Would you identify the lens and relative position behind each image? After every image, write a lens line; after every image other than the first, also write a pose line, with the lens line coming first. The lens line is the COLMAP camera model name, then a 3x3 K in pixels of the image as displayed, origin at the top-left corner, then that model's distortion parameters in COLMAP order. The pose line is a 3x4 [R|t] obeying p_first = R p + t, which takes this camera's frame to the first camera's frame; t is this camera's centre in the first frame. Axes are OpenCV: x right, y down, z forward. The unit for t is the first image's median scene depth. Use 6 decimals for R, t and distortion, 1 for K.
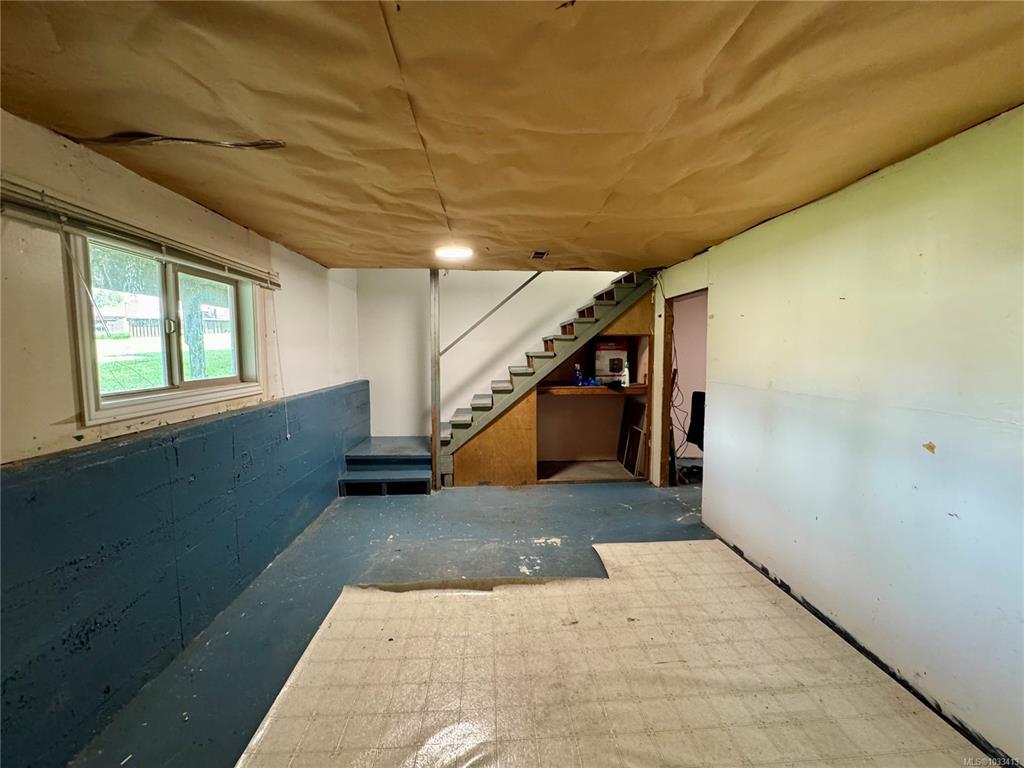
lens RADIAL K [[411.0, 0, 511.2], [0, 411.0, 384.4], [0, 0, 1]] dist [-0.004674, 0.000975]
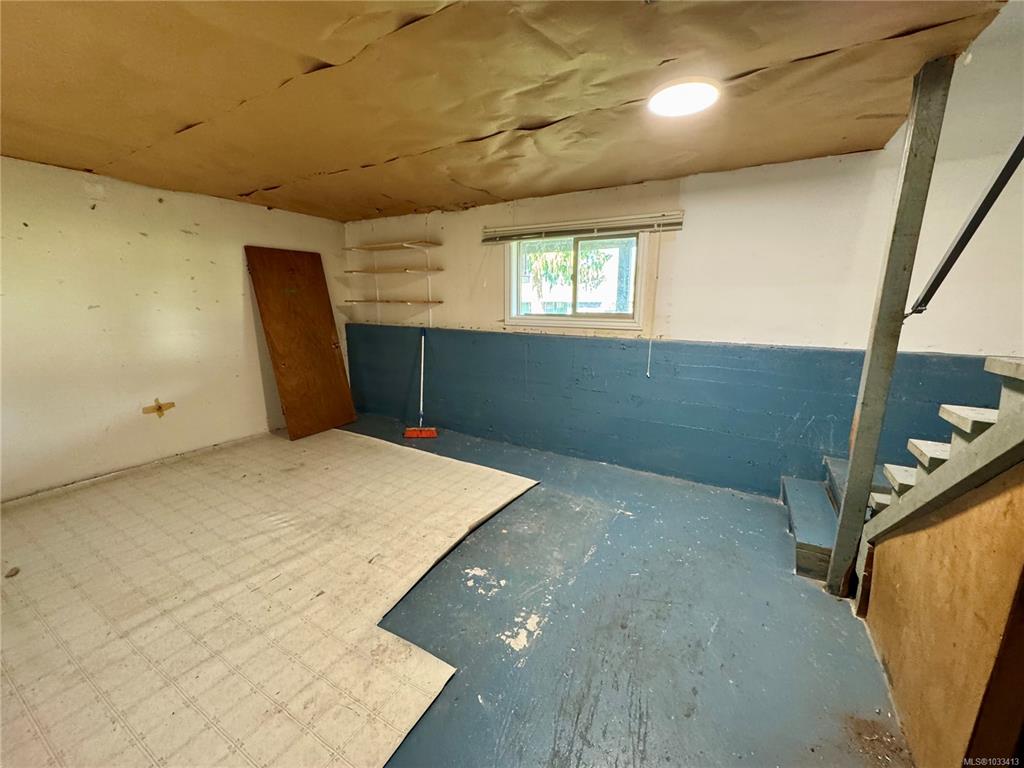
lens RADIAL K [[411.0, 0, 509.7], [0, 411.0, 384.0], [0, 0, 1]] dist [-0.004674, 0.000975]
pose [[-0.561742, 0.166073, -0.810472, 0.701141], [-0.071823, 0.966157, 0.247755, -0.115079], [0.824189, 0.197385, -0.530803, 1.708876]]
